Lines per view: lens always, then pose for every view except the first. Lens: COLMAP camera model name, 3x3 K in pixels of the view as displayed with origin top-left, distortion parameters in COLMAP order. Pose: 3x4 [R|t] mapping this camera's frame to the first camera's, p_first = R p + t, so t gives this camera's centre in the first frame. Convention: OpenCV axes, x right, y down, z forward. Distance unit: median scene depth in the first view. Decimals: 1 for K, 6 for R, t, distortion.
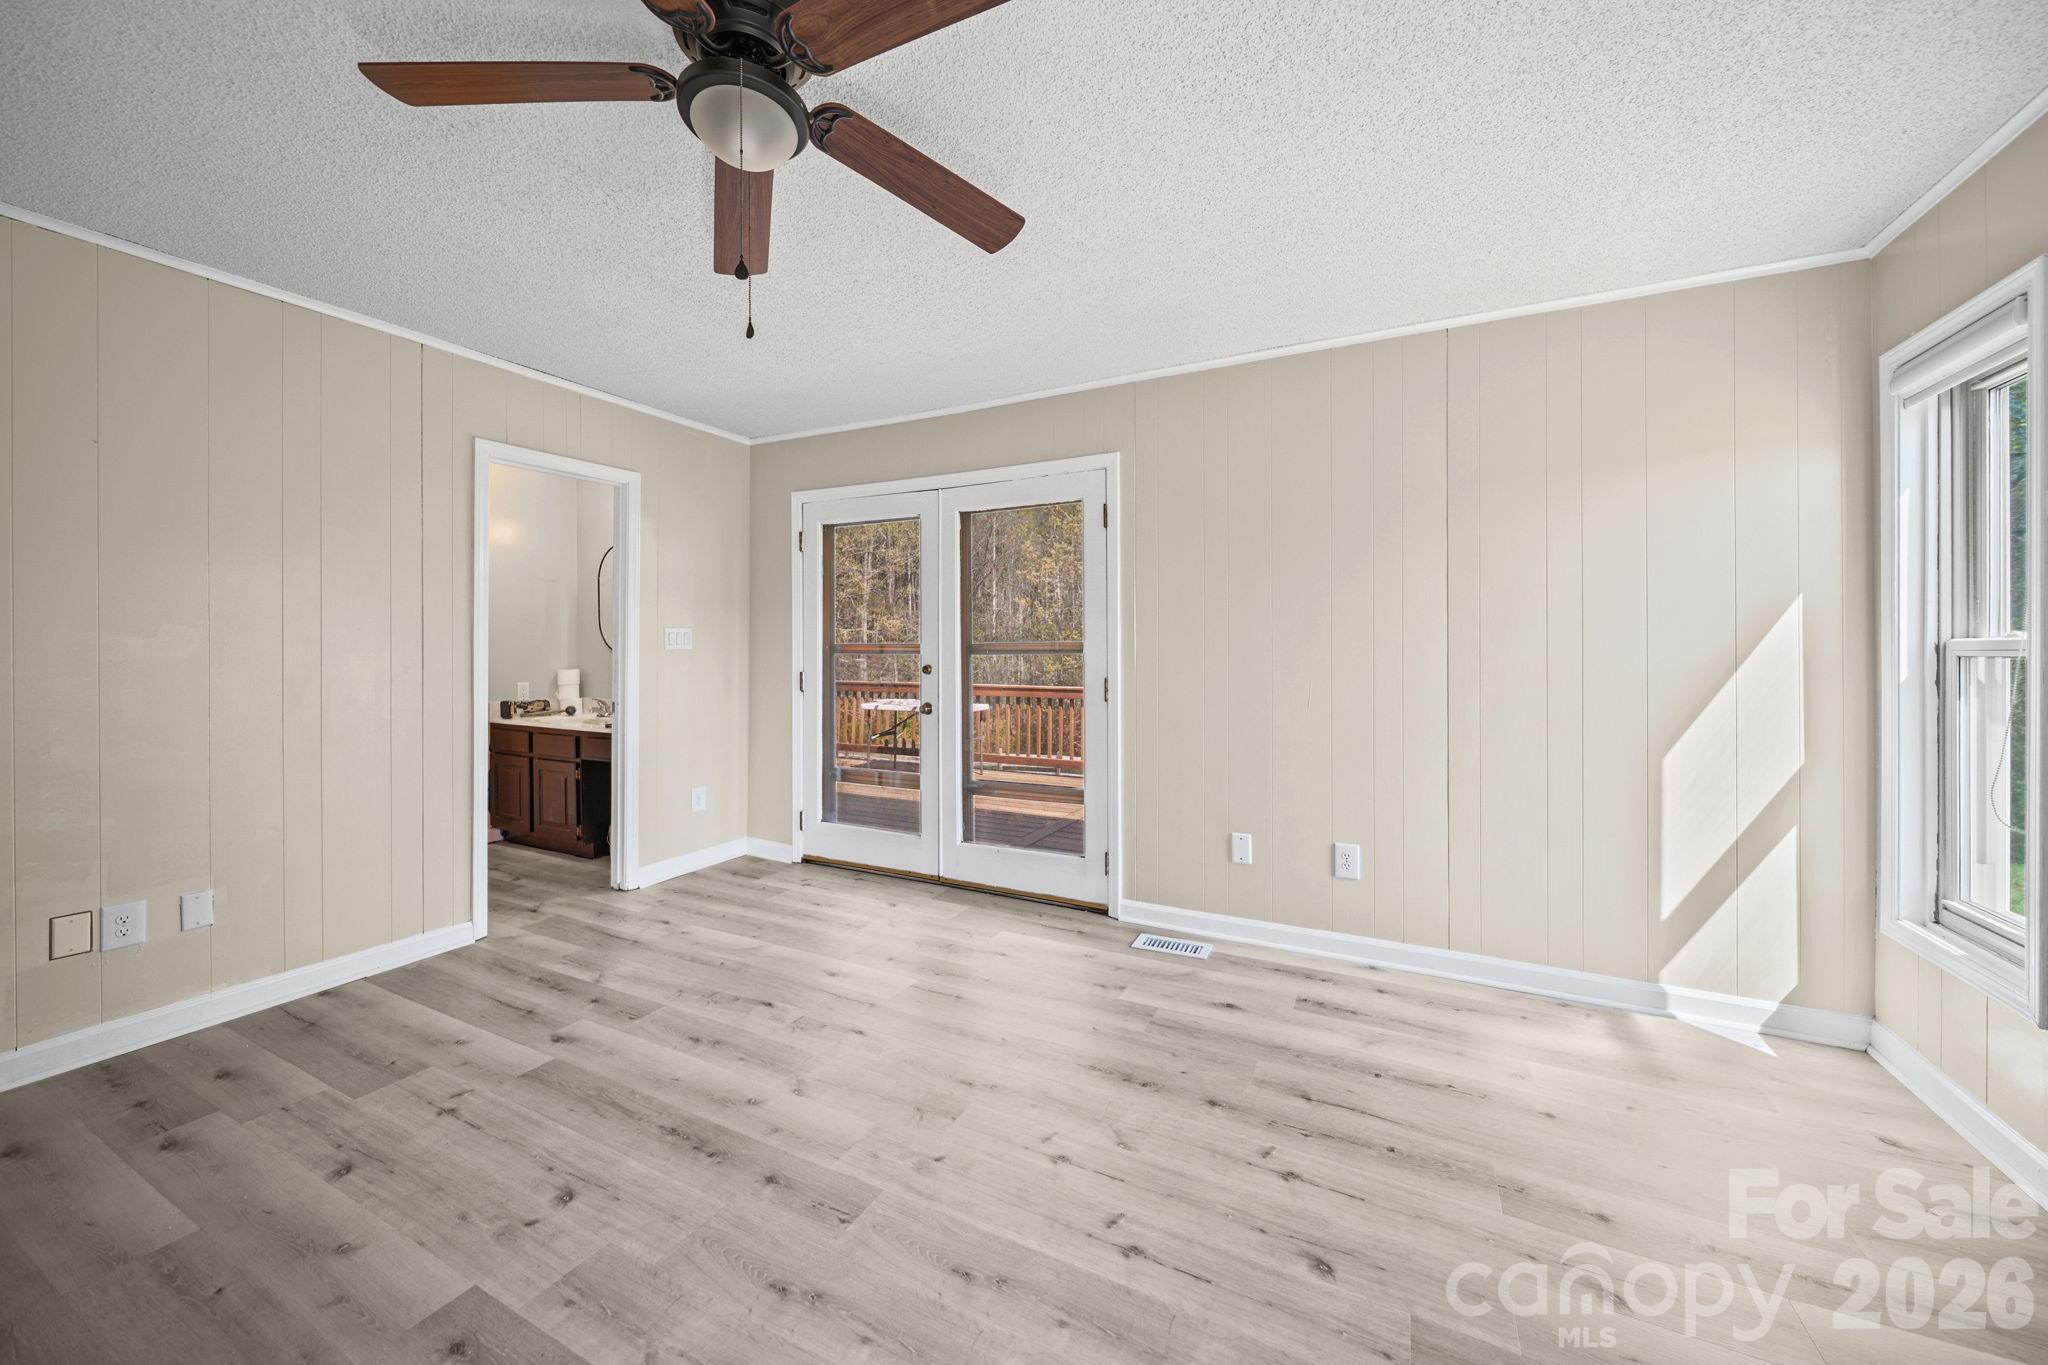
lens RADIAL K [[738.6, 0, 1041.3], [0, 738.6, 665.0], [0, 0, 1]] dist [-0.001484, -0.000153]
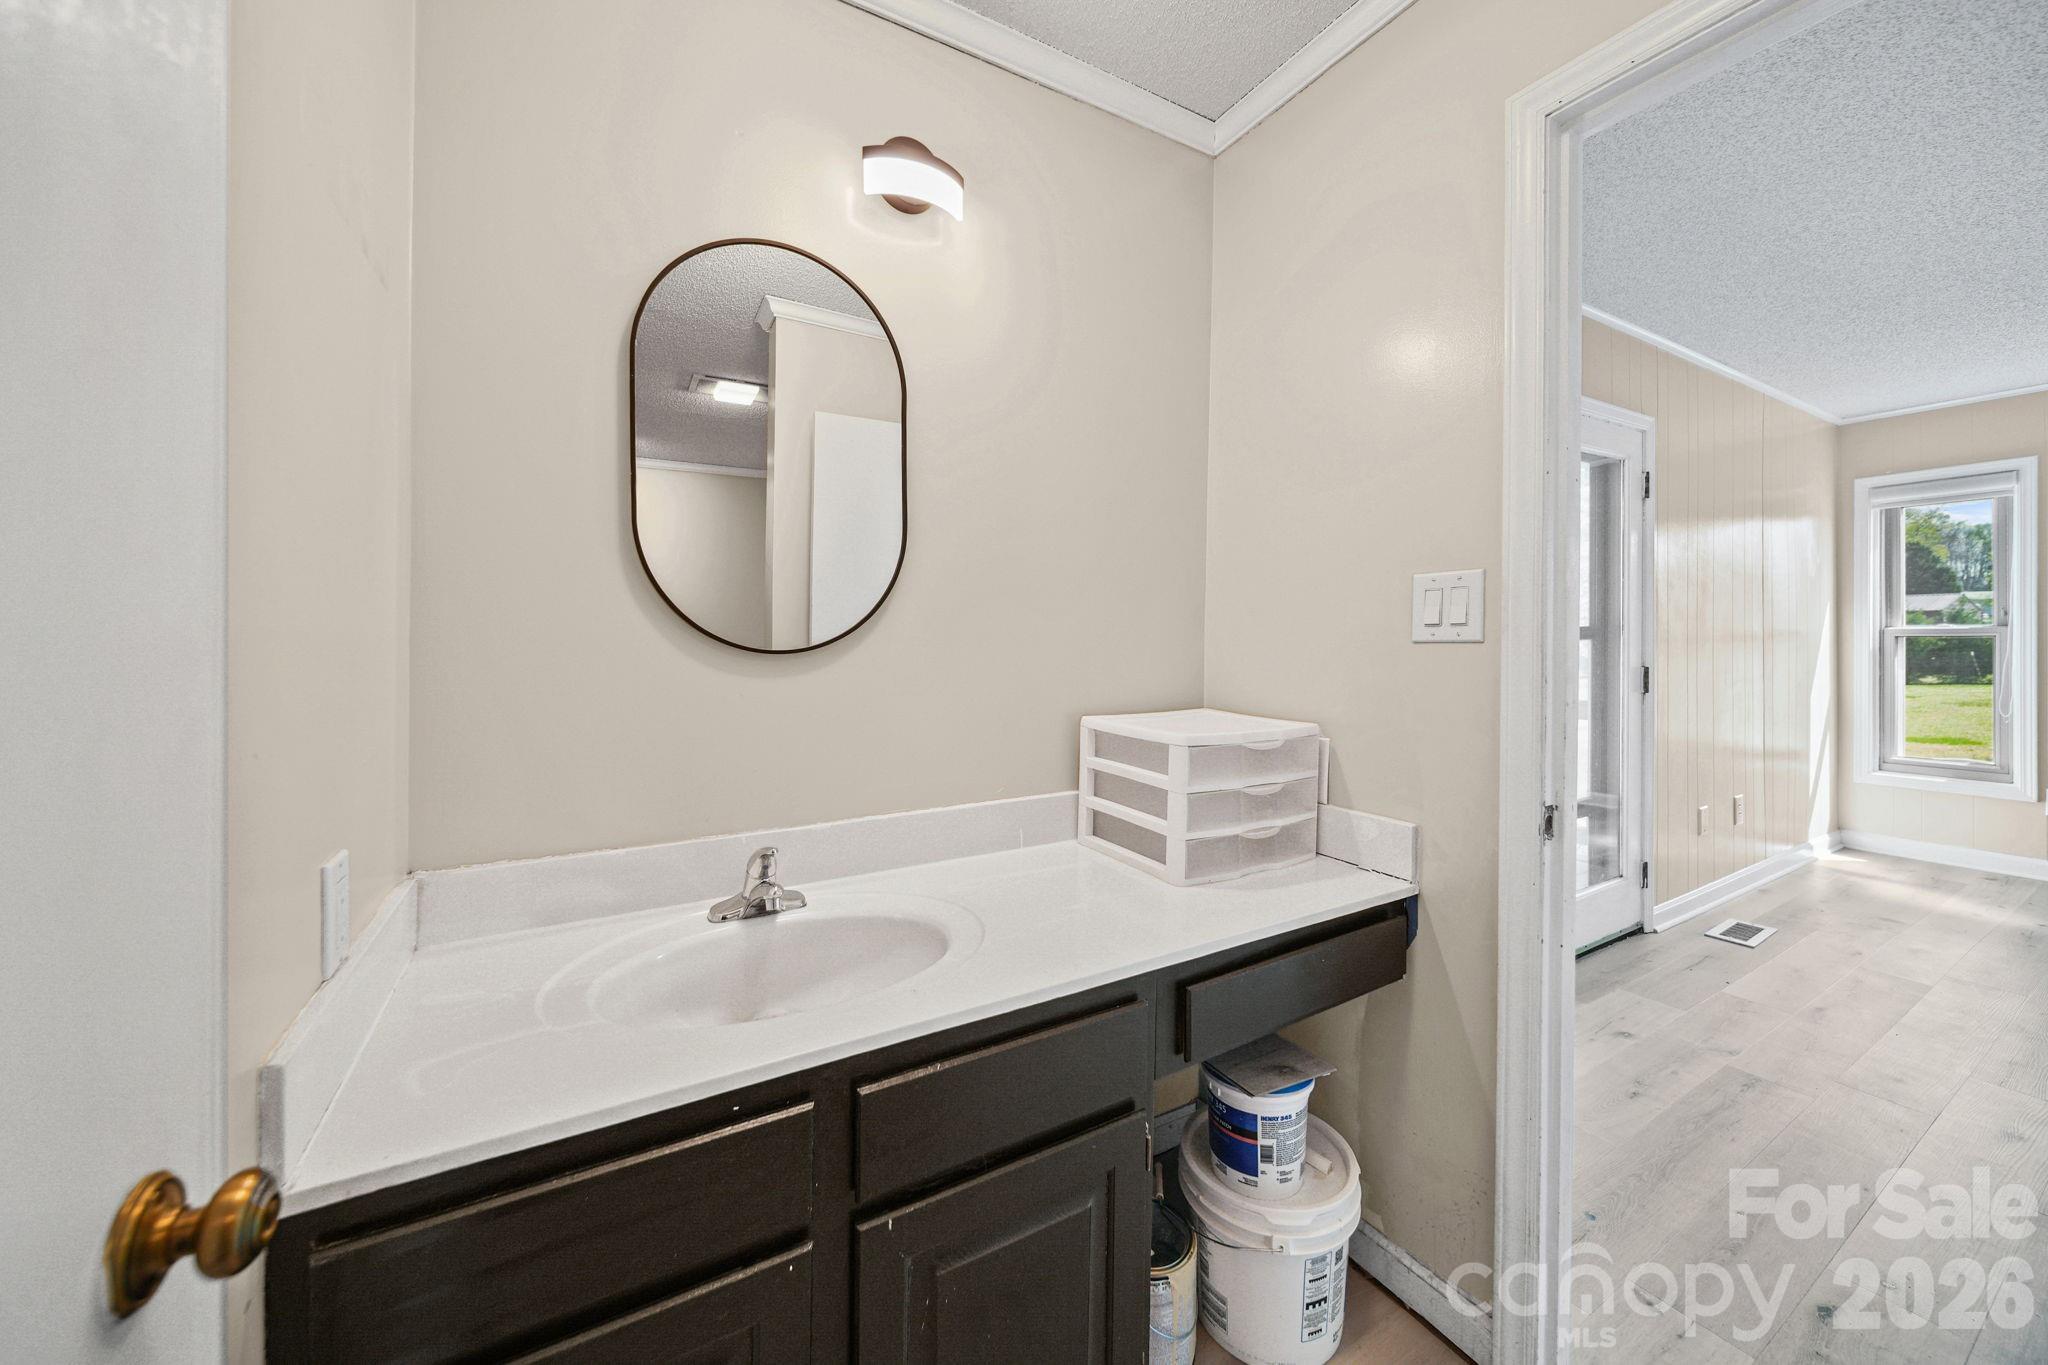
lens RADIAL K [[744.4, 0, 1049.4], [0, 744.4, 645.2], [0, 0, 1]] dist [-0.000370, -0.000145]
pose [[0.546767, -0.010846, 0.837215, -1.277981], [0.022252, 0.999751, -0.001581, -0.025449], [-0.836989, 0.019494, 0.546872, 1.346004]]
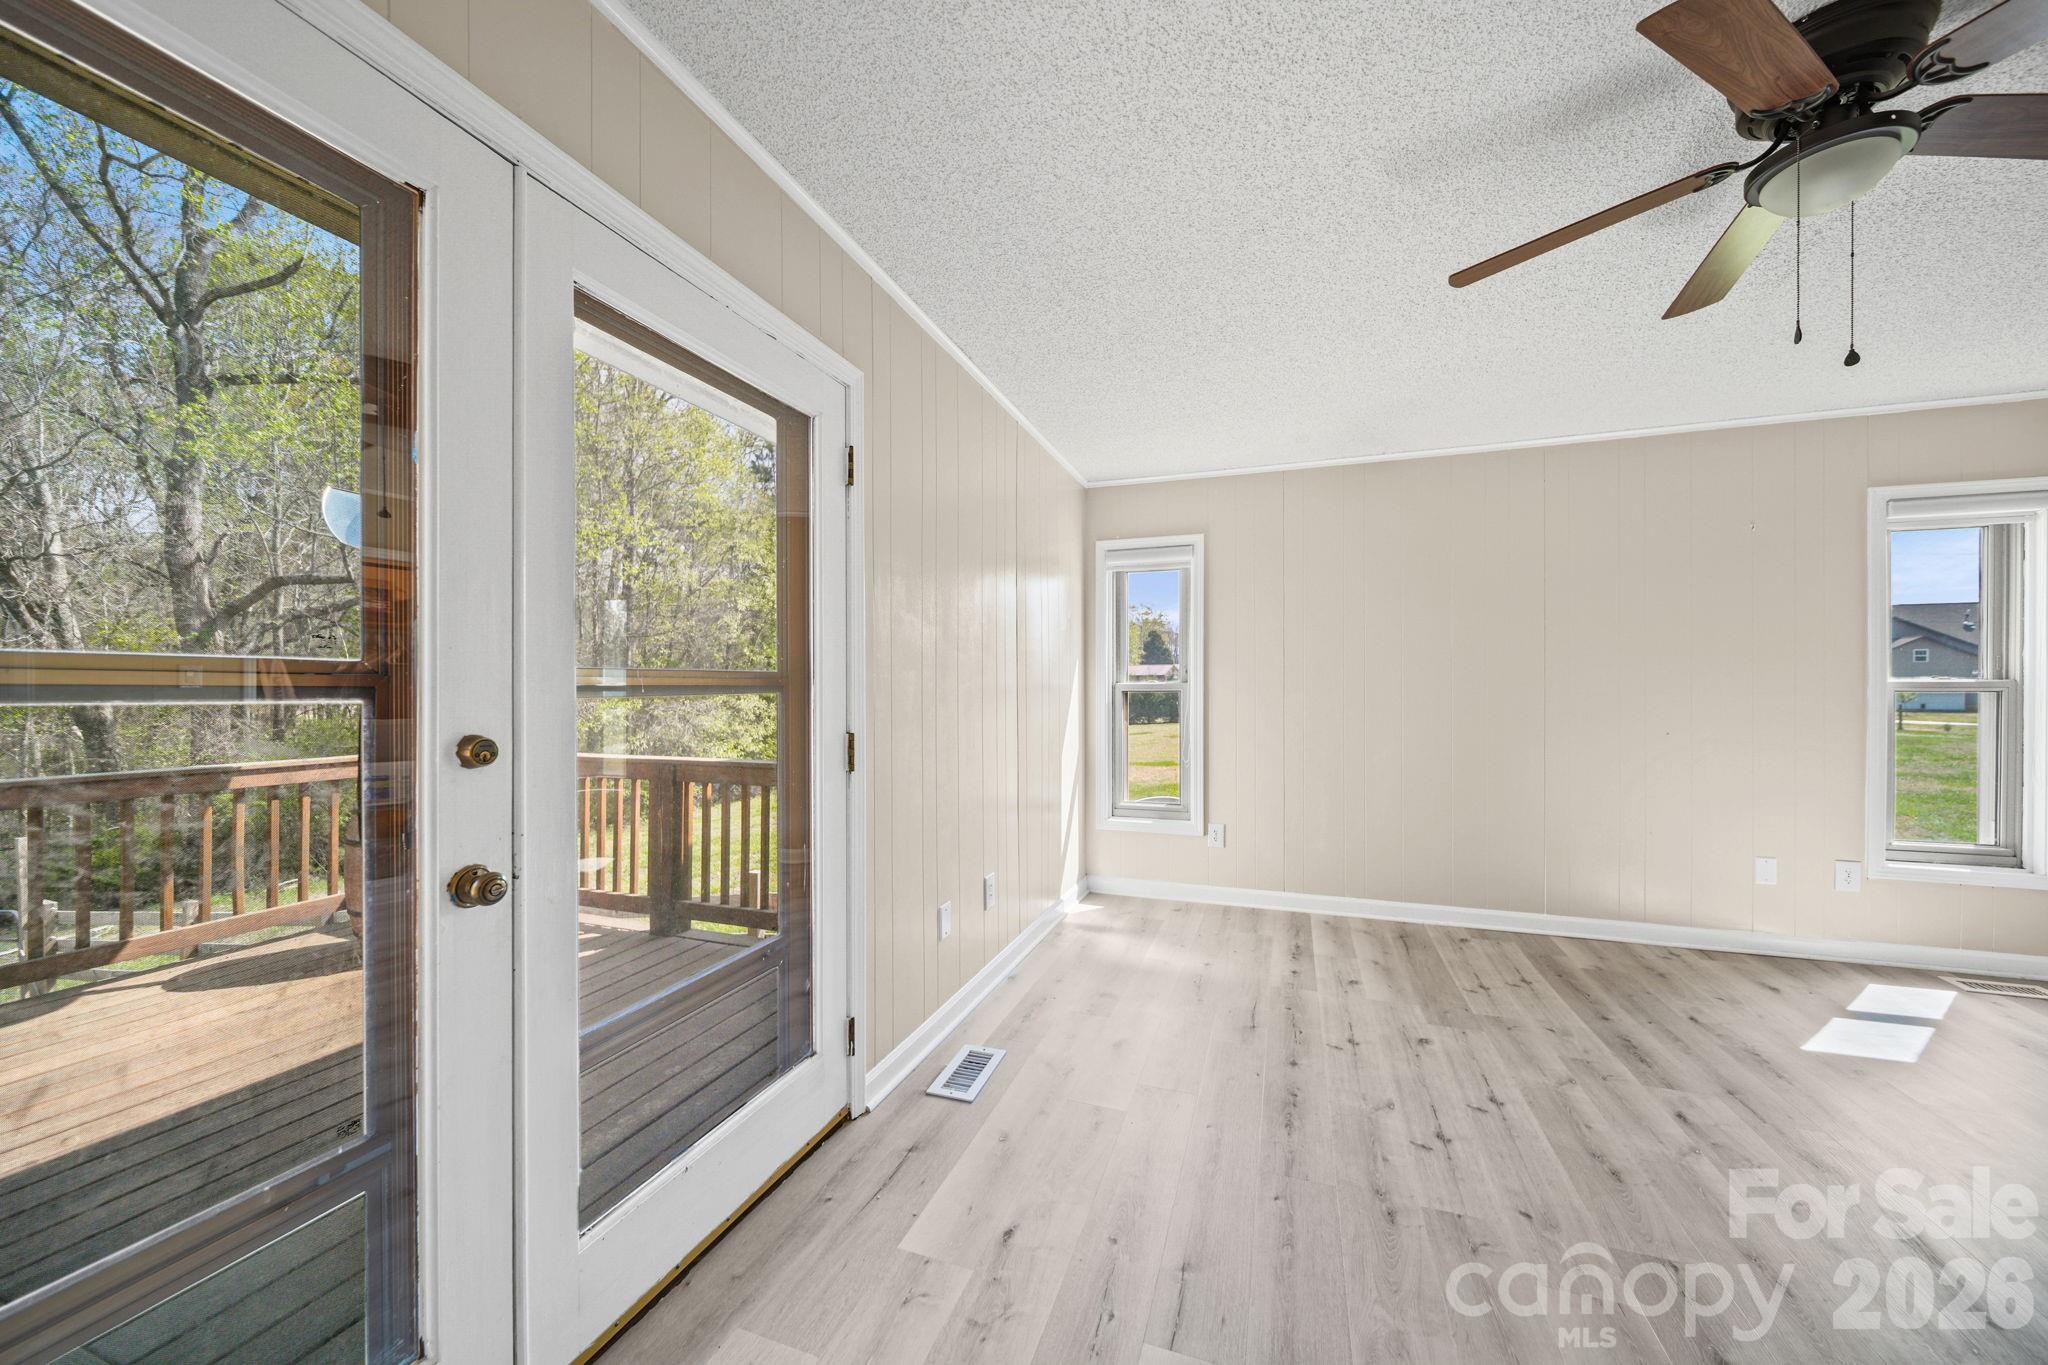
lens RADIAL K [[729.5, 0, 1043.5], [0, 729.5, 703.4], [0, 0, 1]] dist [0.000566, -0.000047]
pose [[-0.132352, -0.019372, 0.991013, -0.632710], [0.018141, 0.999594, 0.021962, -0.018531], [-0.991037, 0.020884, -0.131947, 1.115262]]
